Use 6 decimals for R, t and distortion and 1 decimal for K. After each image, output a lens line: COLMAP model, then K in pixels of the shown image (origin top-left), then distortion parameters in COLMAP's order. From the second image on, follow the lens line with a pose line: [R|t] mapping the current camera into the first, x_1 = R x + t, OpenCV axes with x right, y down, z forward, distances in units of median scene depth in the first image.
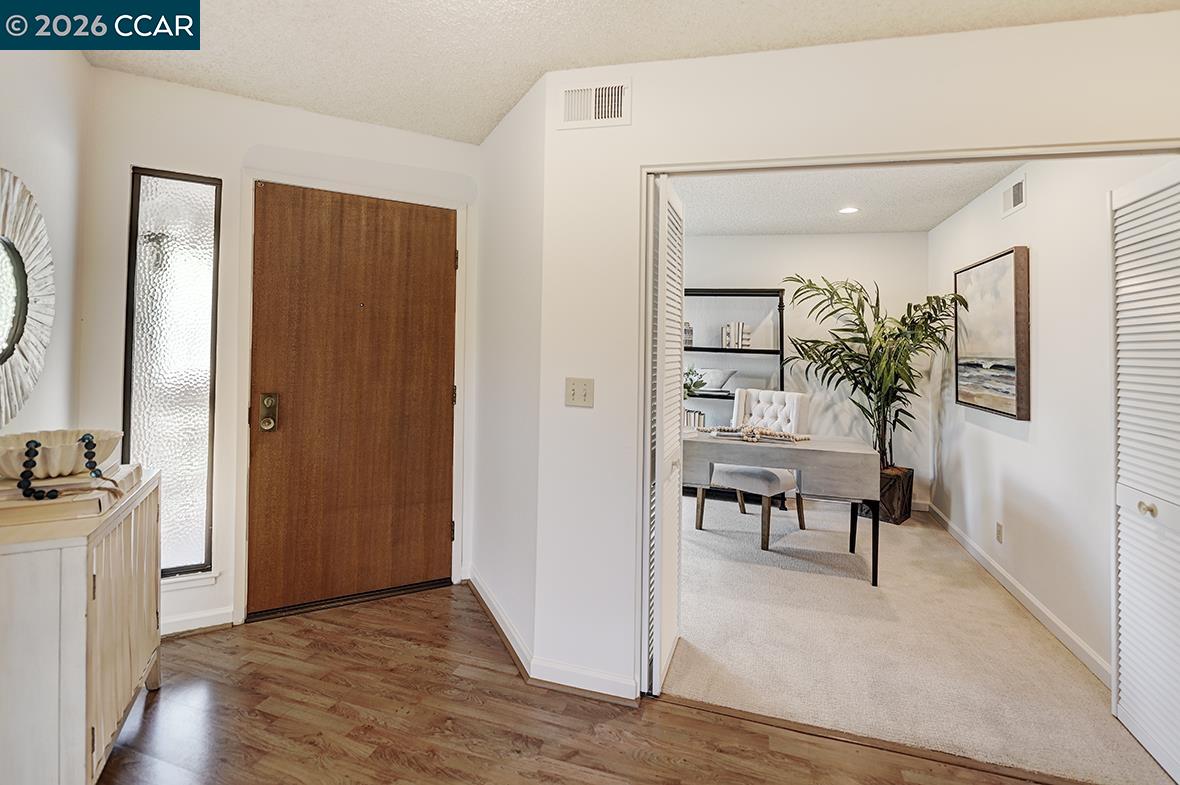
lens RADIAL K [[540.2, 0, 590.5], [0, 540.2, 342.0], [0, 0, 1]] dist [-0.014040, -0.000890]
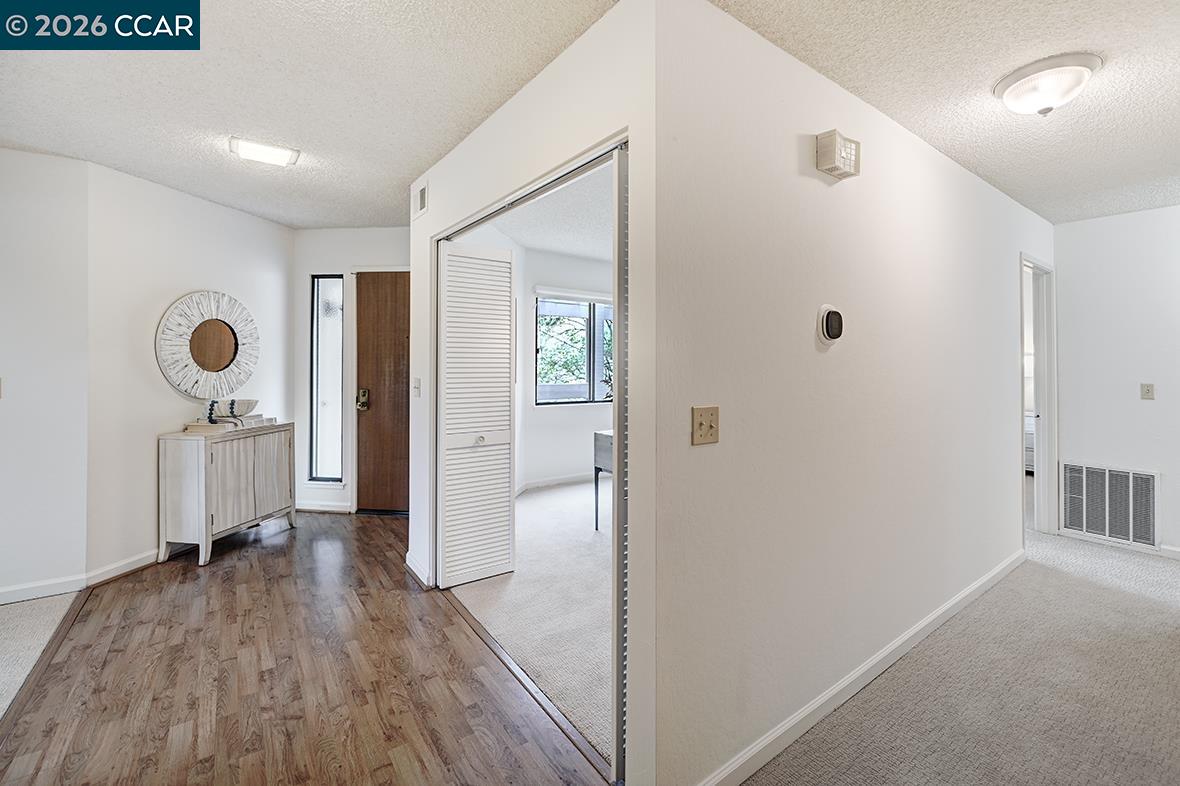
lens RADIAL K [[492.6, 0, 562.9], [0, 492.6, 369.4], [0, 0, 1]] dist [-0.003493, -0.000323]
pose [[0.792651, -0.013754, -0.609521, 1.039831], [0.019918, 0.999796, 0.003343, 0.040446], [0.609351, -0.014790, 0.792763, 0.106433]]
